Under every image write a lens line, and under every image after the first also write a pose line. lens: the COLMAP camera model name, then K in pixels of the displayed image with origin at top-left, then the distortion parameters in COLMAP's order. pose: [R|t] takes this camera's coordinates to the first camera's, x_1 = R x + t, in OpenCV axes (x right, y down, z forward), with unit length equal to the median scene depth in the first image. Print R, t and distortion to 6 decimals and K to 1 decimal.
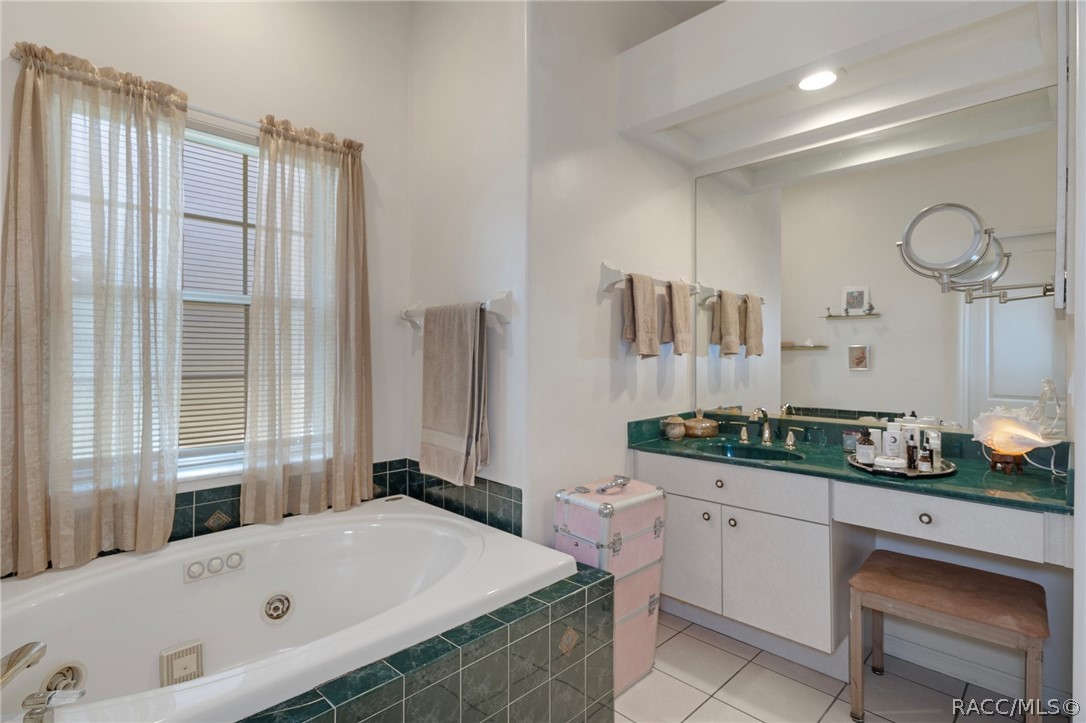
lens RADIAL K [[532.6, 0, 540.2], [0, 532.6, 354.8], [0, 0, 1]] dist [0.000391, -0.000286]
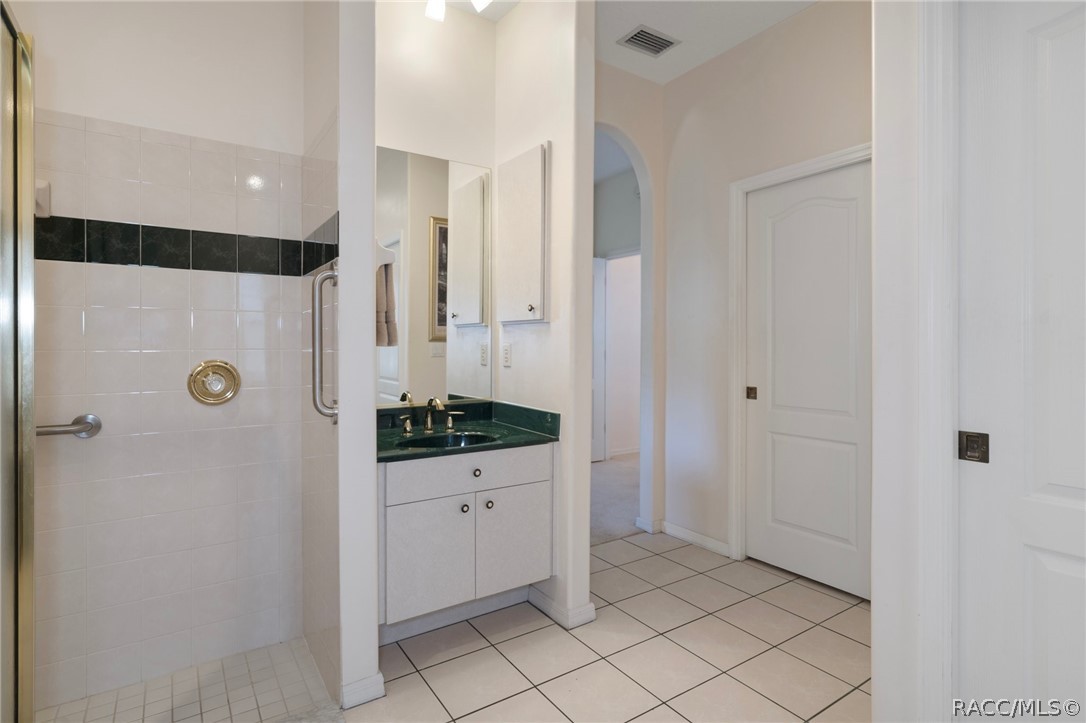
lens RADIAL K [[532.6, 0, 540.2], [0, 532.6, 354.8], [0, 0, 1]] dist [0.000391, -0.000286]
pose [[0.203620, -0.007408, 0.979022, -0.578080], [-0.003746, 0.999958, 0.008345, 0.006790], [-0.979043, -0.005367, 0.203584, 0.606714]]
